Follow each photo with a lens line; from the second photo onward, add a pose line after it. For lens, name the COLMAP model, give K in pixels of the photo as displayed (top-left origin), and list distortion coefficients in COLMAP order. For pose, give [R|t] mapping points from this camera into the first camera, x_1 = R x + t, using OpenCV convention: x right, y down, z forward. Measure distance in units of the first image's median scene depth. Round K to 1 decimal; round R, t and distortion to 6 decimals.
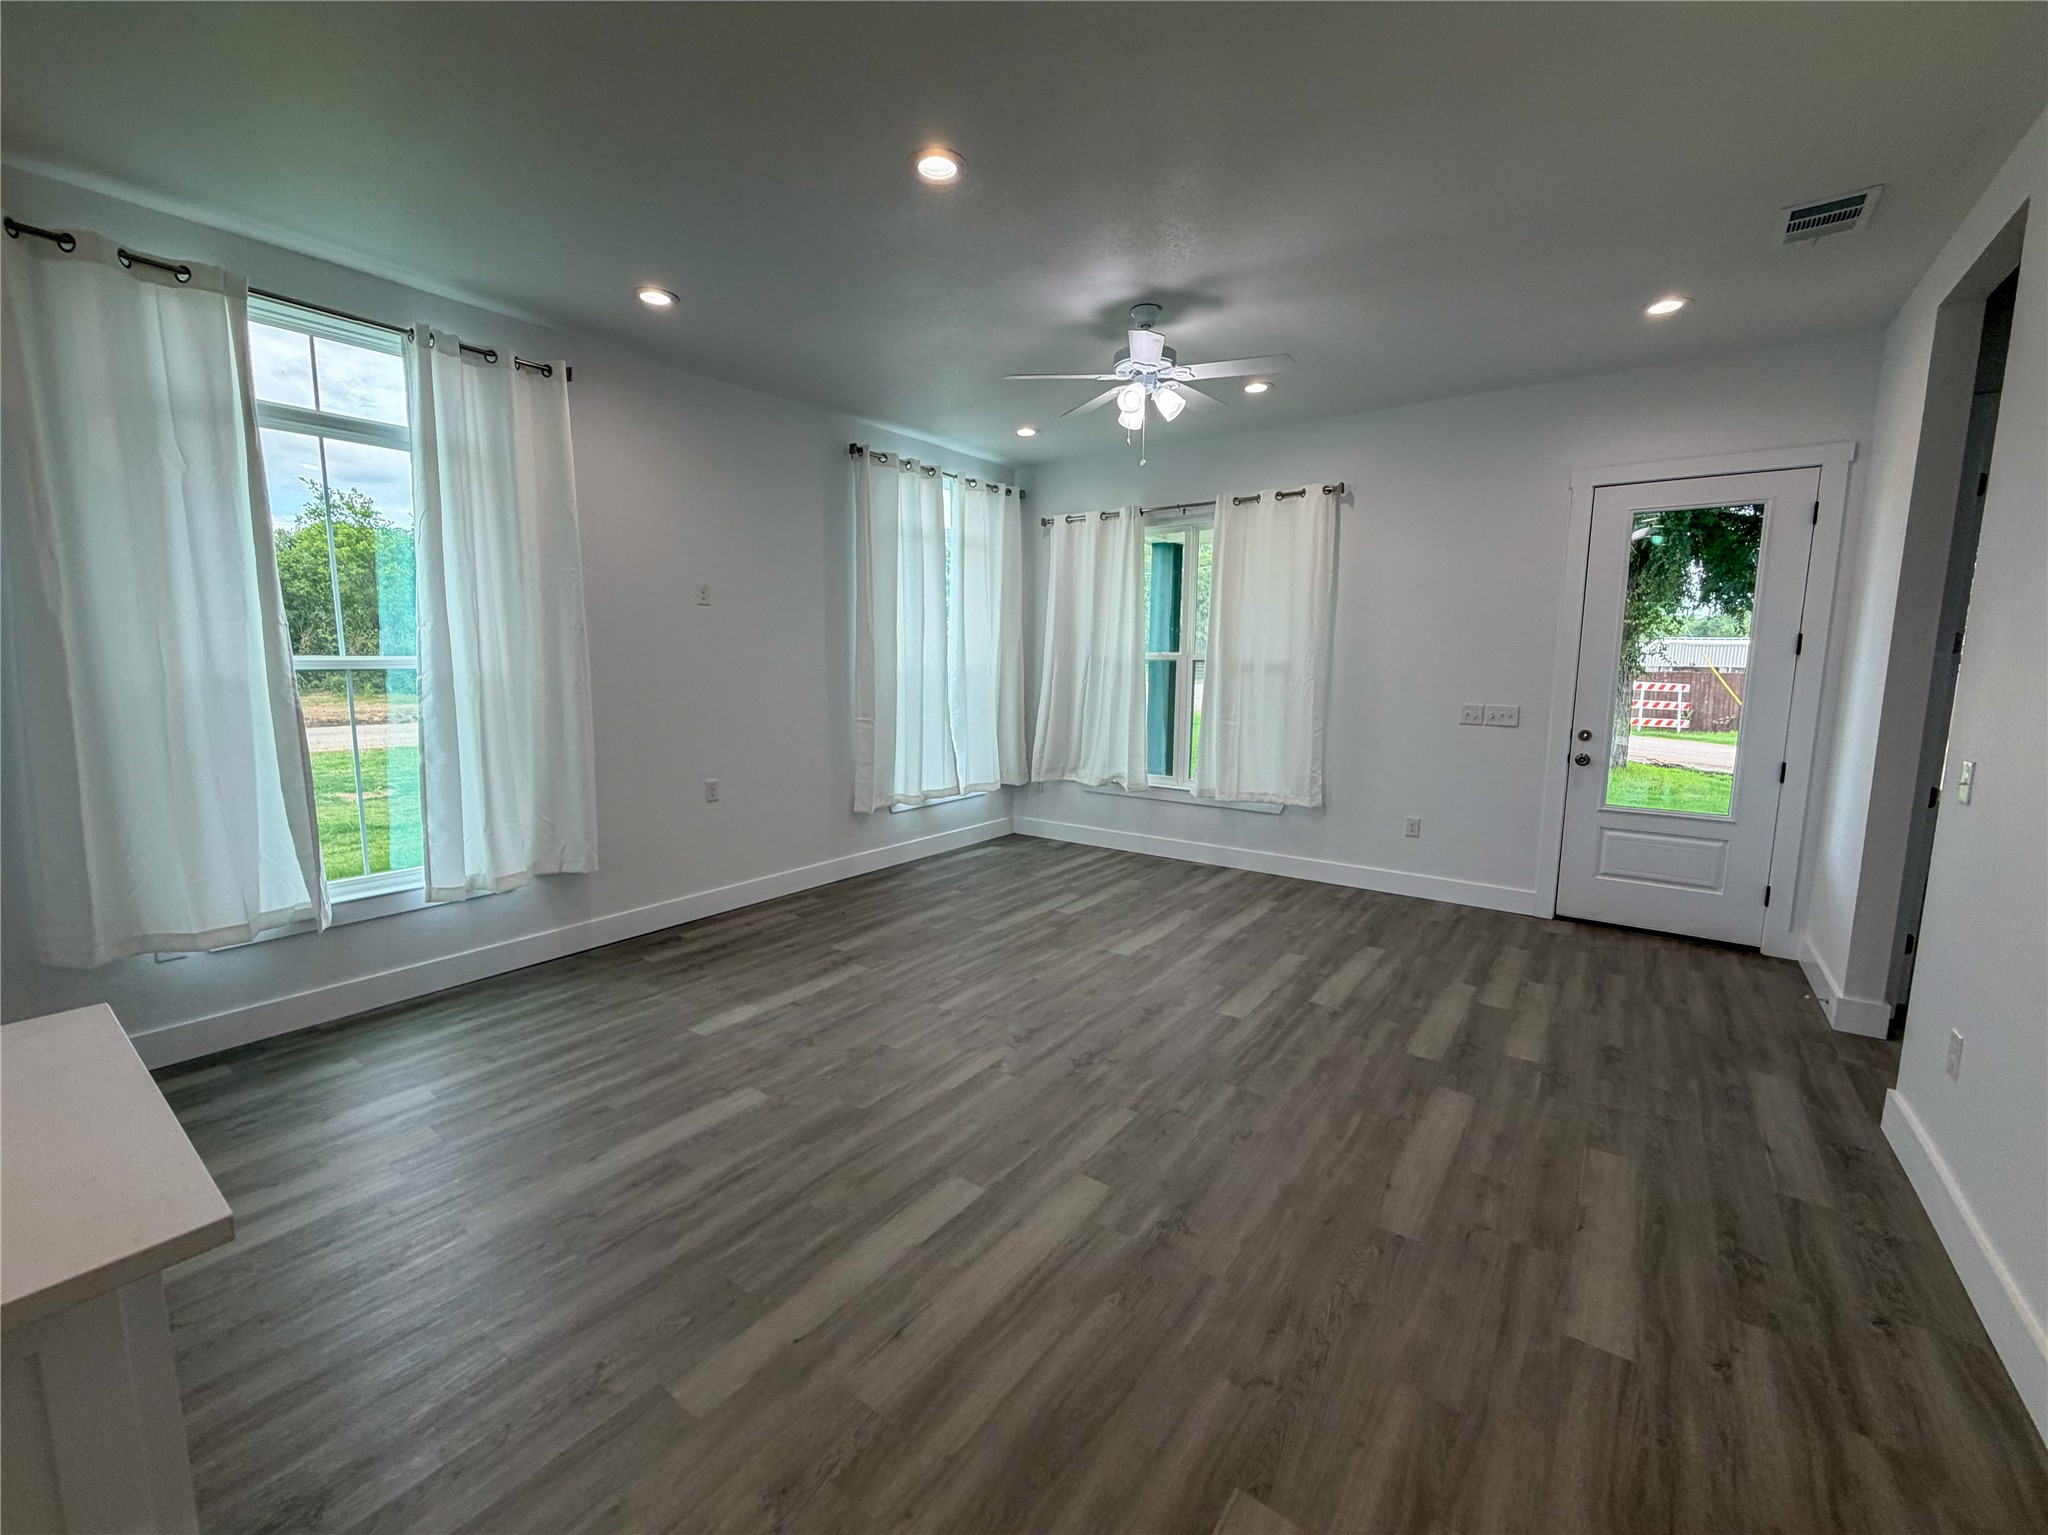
lens RADIAL K [[833.7, 0, 1018.3], [0, 833.7, 766.0], [0, 0, 1]] dist [0.000317, -0.000104]
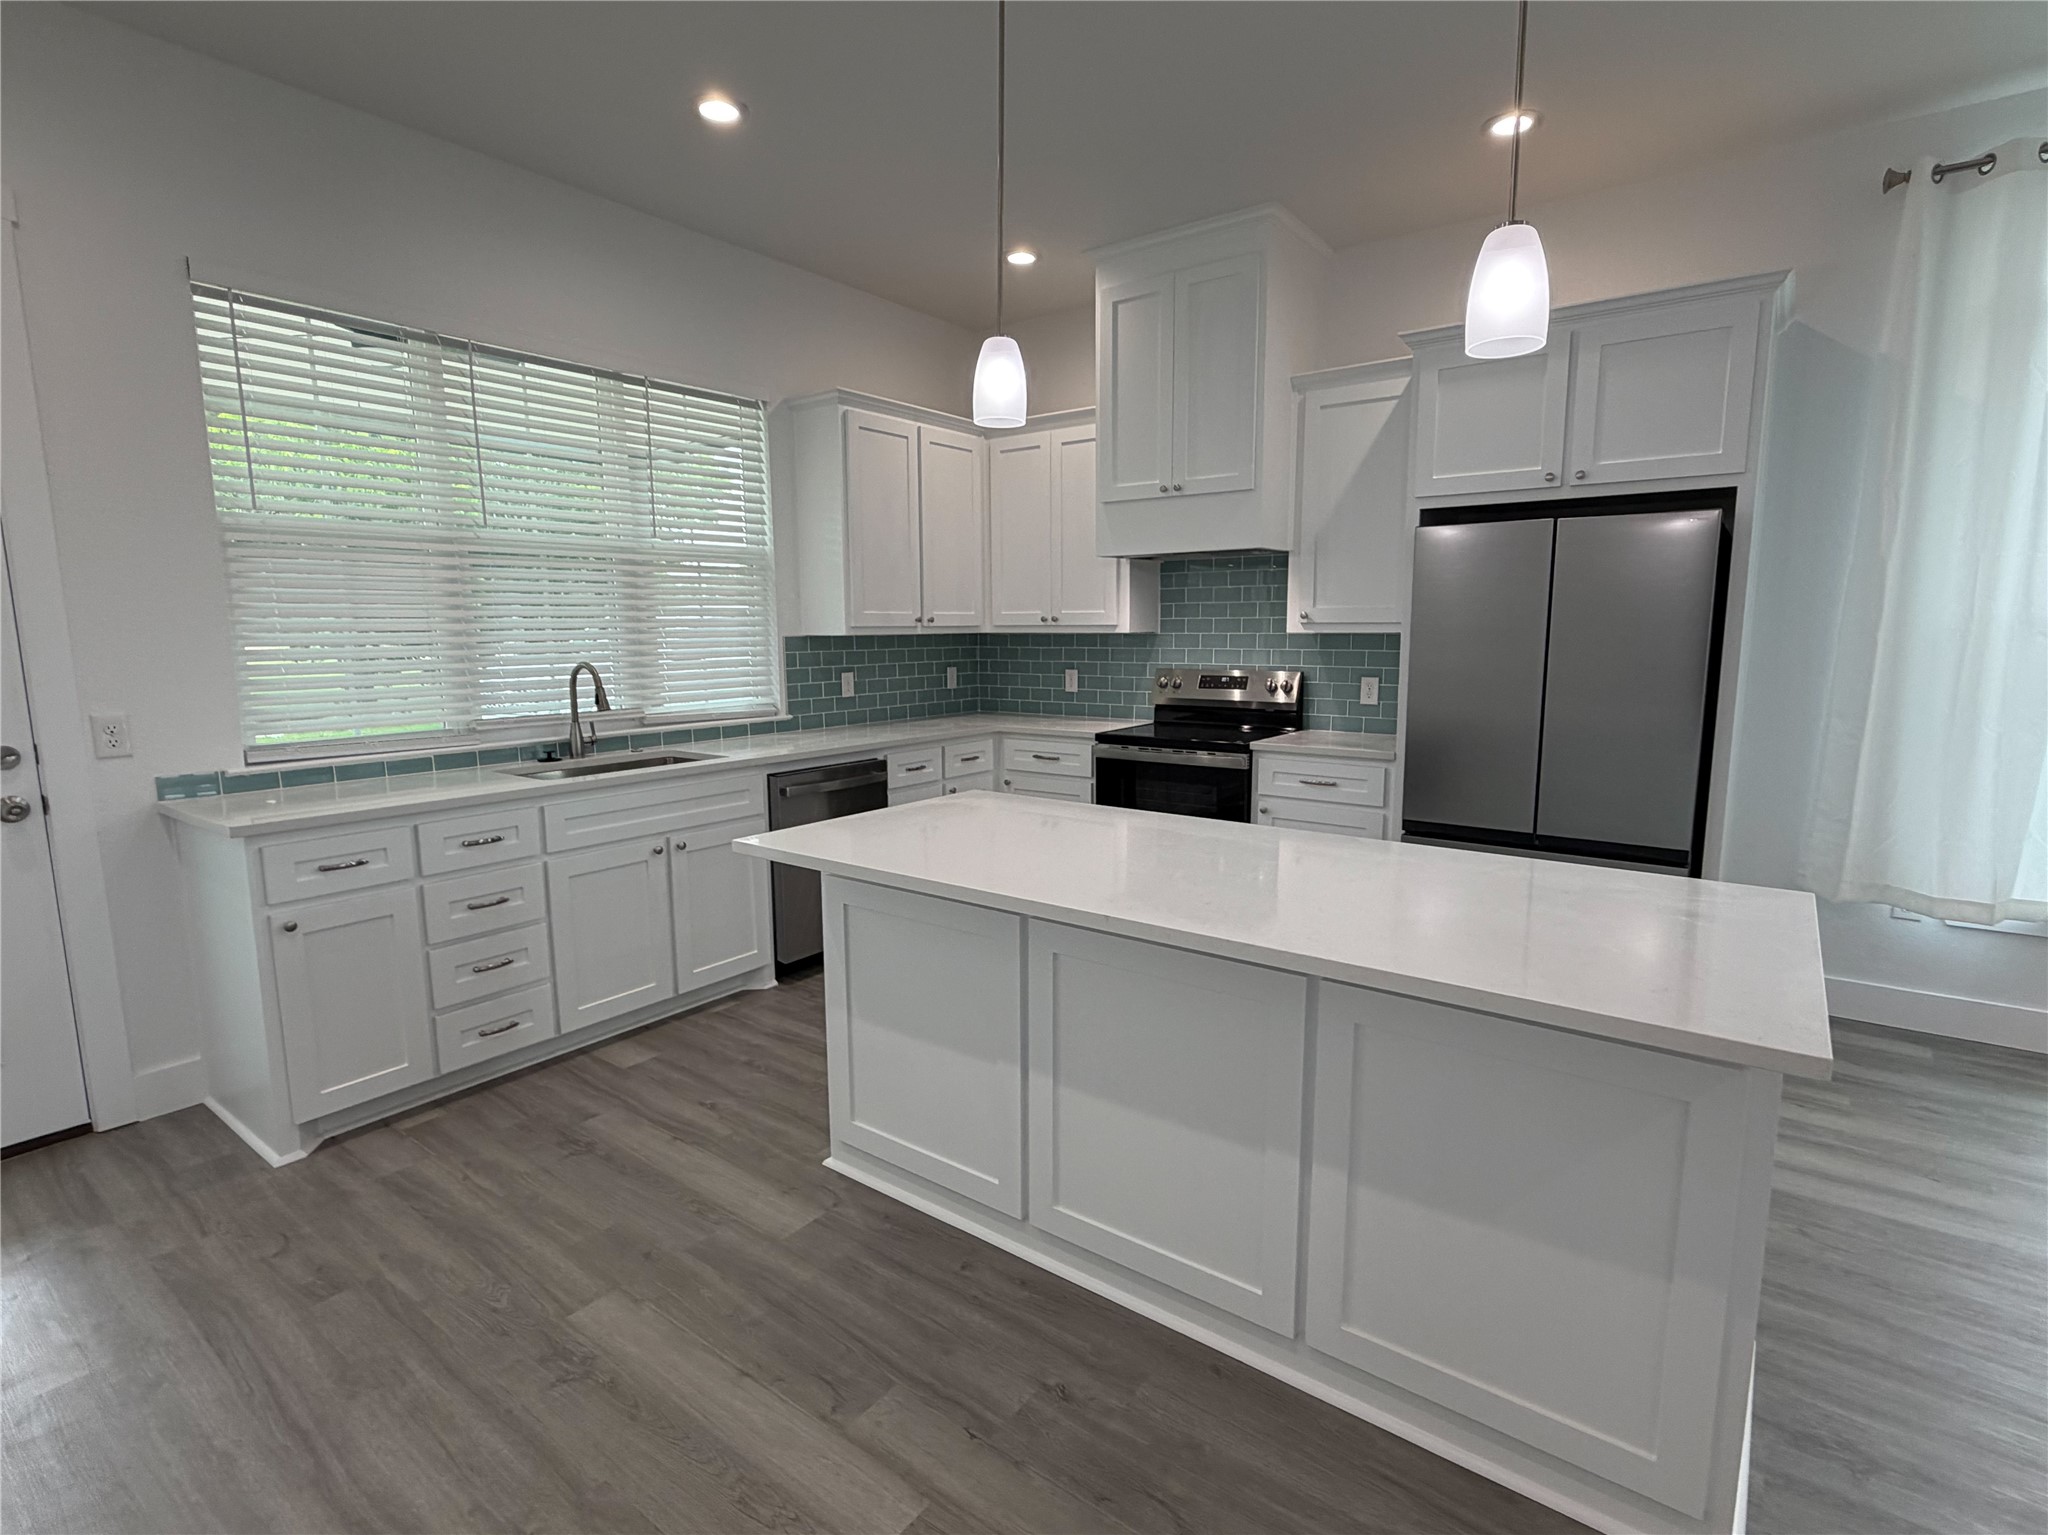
lens RADIAL K [[998.5, 0, 1020.6], [0, 998.5, 768.4], [0, 0, 1]] dist [0.000135, -0.000362]
pose [[-0.003460, 0.137336, -0.990519, 0.063288], [-0.124118, 0.982806, 0.136700, 0.024919], [0.992261, 0.123414, 0.013646, -0.024163]]
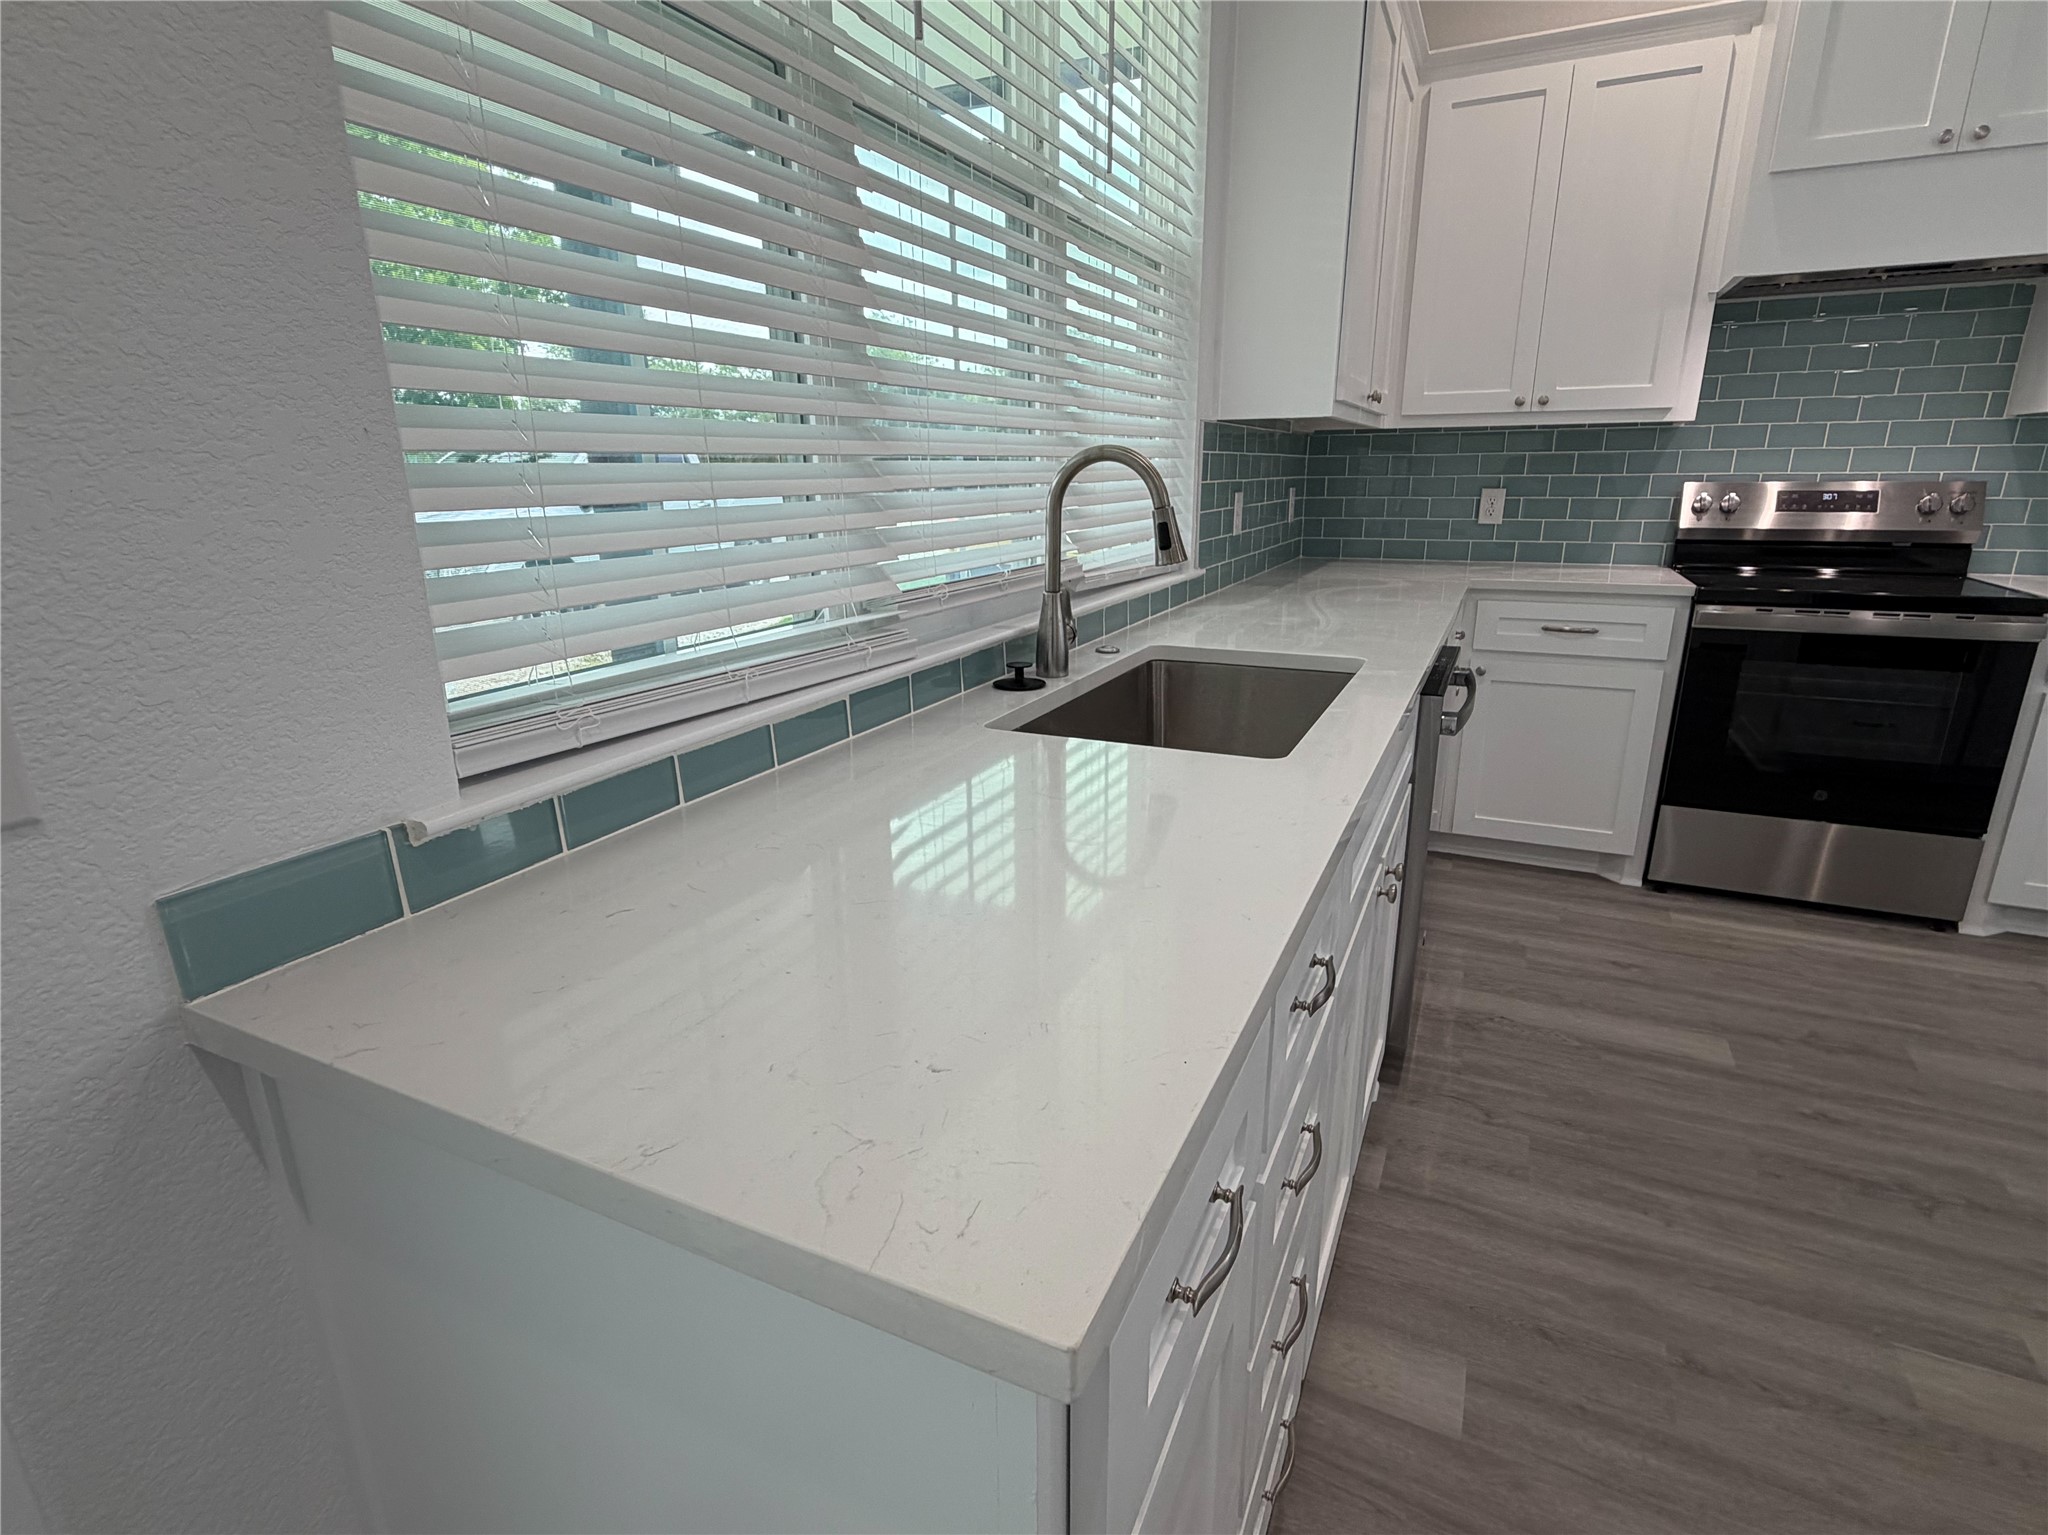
lens RADIAL K [[1003.4, 0, 1019.3], [0, 1003.4, 766.2], [0, 0, 1]] dist [0.001499, 0.000569]
pose [[0.185997, 0.271127, -0.944402, -0.446787], [-0.116447, 0.960483, 0.252810, 0.124336], [0.975626, 0.062951, 0.210219, -0.506356]]
